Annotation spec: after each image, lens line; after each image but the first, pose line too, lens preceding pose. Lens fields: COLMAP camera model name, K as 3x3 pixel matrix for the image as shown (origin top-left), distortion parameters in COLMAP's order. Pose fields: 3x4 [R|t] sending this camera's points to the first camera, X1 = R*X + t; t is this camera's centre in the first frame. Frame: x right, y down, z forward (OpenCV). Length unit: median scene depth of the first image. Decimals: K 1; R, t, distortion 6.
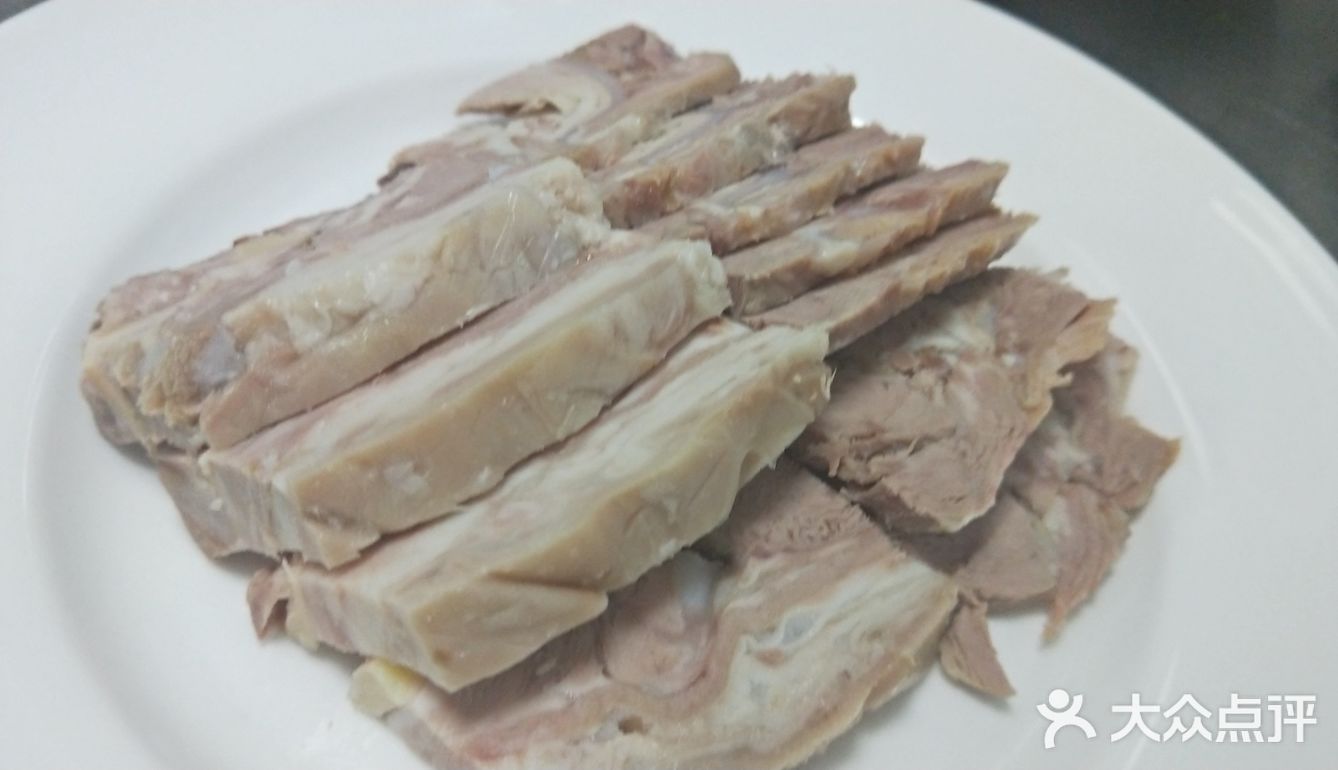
lens RADIAL K [[1139.0, 0, 677.0], [0, 1139.0, 380.5], [0, 0, 1]] dist [0.193506, -0.737166]
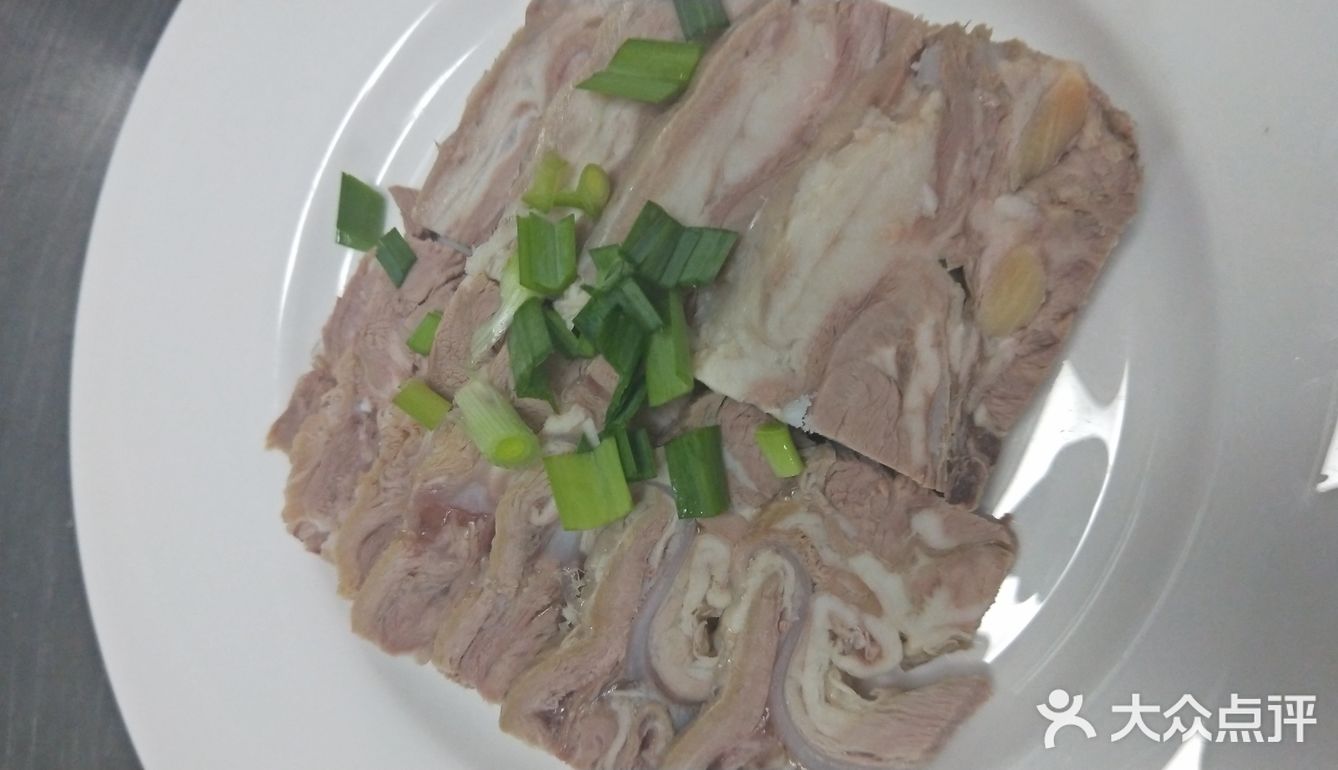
lens RADIAL K [[1139.0, 0, 677.0], [0, 1139.0, 380.5], [0, 0, 1]] dist [0.193506, -0.737166]
pose [[-0.949485, 0.249555, 0.190262, -0.276754], [-0.011650, -0.633906, 0.773322, -1.034726], [0.313595, 0.732042, 0.604792, 0.414324]]
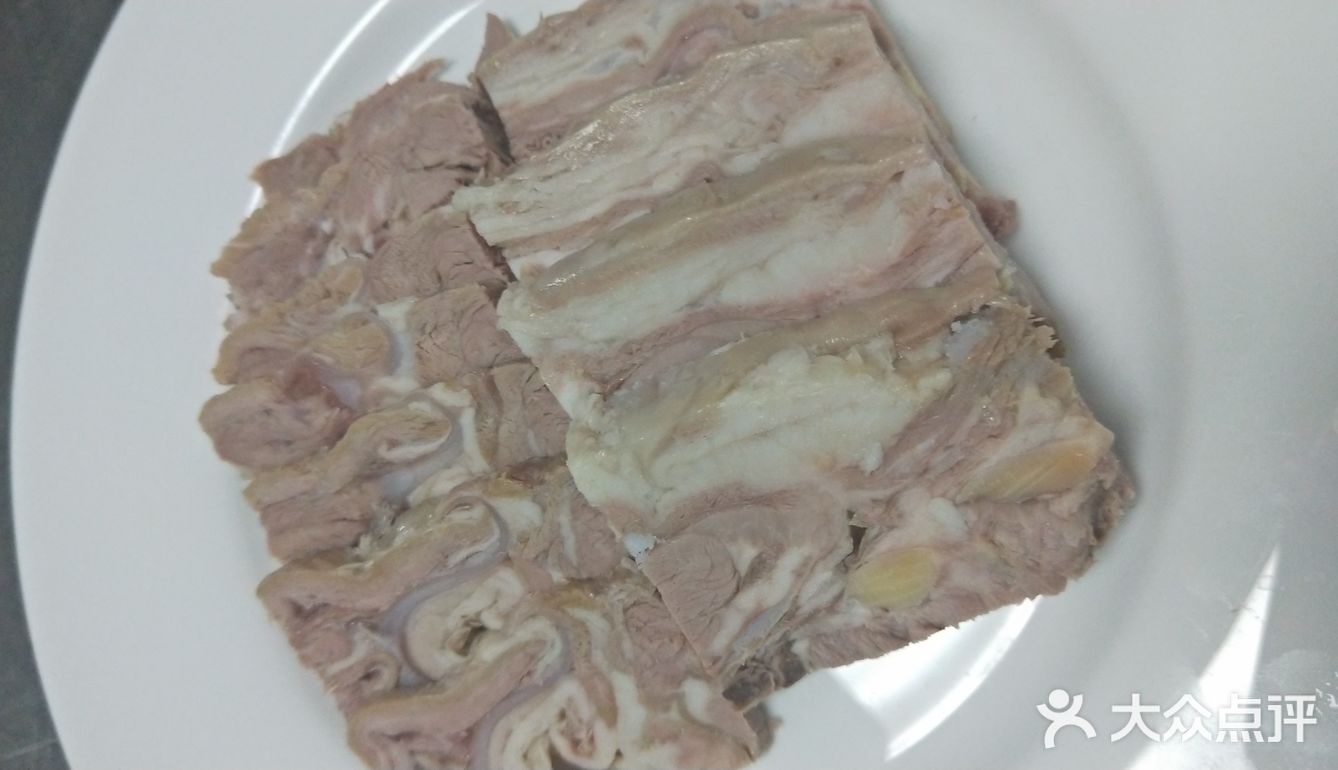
lens RADIAL K [[1139.0, 0, 677.0], [0, 1139.0, 380.5], [0, 0, 1]] dist [0.193506, -0.737166]
pose [[-0.886137, -0.385701, 0.256896, -0.415420], [0.461042, -0.677611, 0.572960, -0.692617], [-0.046916, 0.626161, 0.778281, 0.218699]]
